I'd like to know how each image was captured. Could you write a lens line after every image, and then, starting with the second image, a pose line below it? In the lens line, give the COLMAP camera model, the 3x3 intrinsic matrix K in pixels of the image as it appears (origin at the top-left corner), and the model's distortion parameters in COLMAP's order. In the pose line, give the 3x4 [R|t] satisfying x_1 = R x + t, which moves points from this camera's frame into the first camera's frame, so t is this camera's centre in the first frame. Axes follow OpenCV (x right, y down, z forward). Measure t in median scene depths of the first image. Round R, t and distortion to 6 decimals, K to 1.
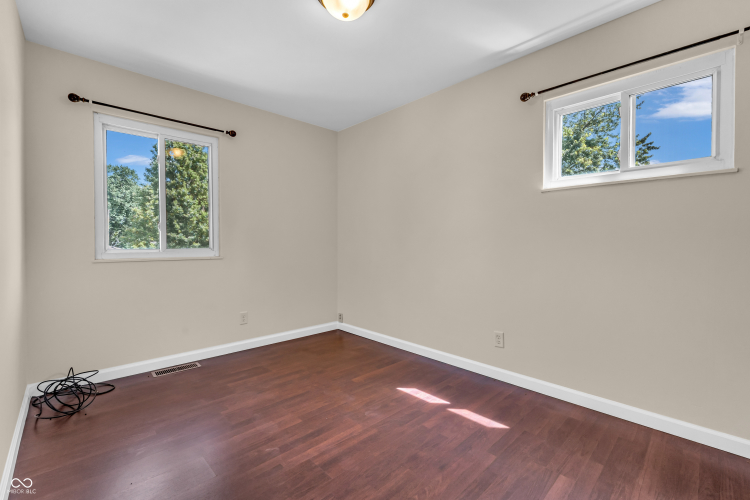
lens RADIAL K [[329.1, 0, 376.7], [0, 329.1, 248.5], [0, 0, 1]] dist [-0.002277, -0.000570]
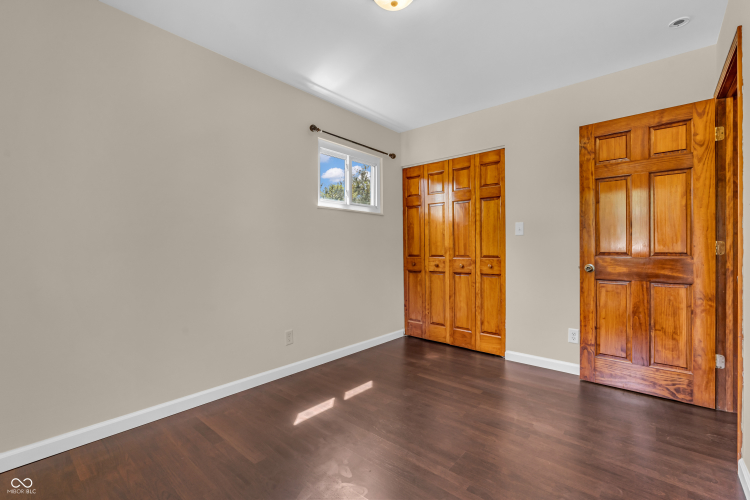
lens RADIAL K [[329.1, 0, 376.7], [0, 329.1, 248.5], [0, 0, 1]] dist [-0.002277, -0.000570]
pose [[-0.096220, 0.000165, 0.995360, -0.834027], [0.015412, 0.999880, 0.001324, -0.011535], [-0.995241, 0.015468, -0.096211, 0.940641]]
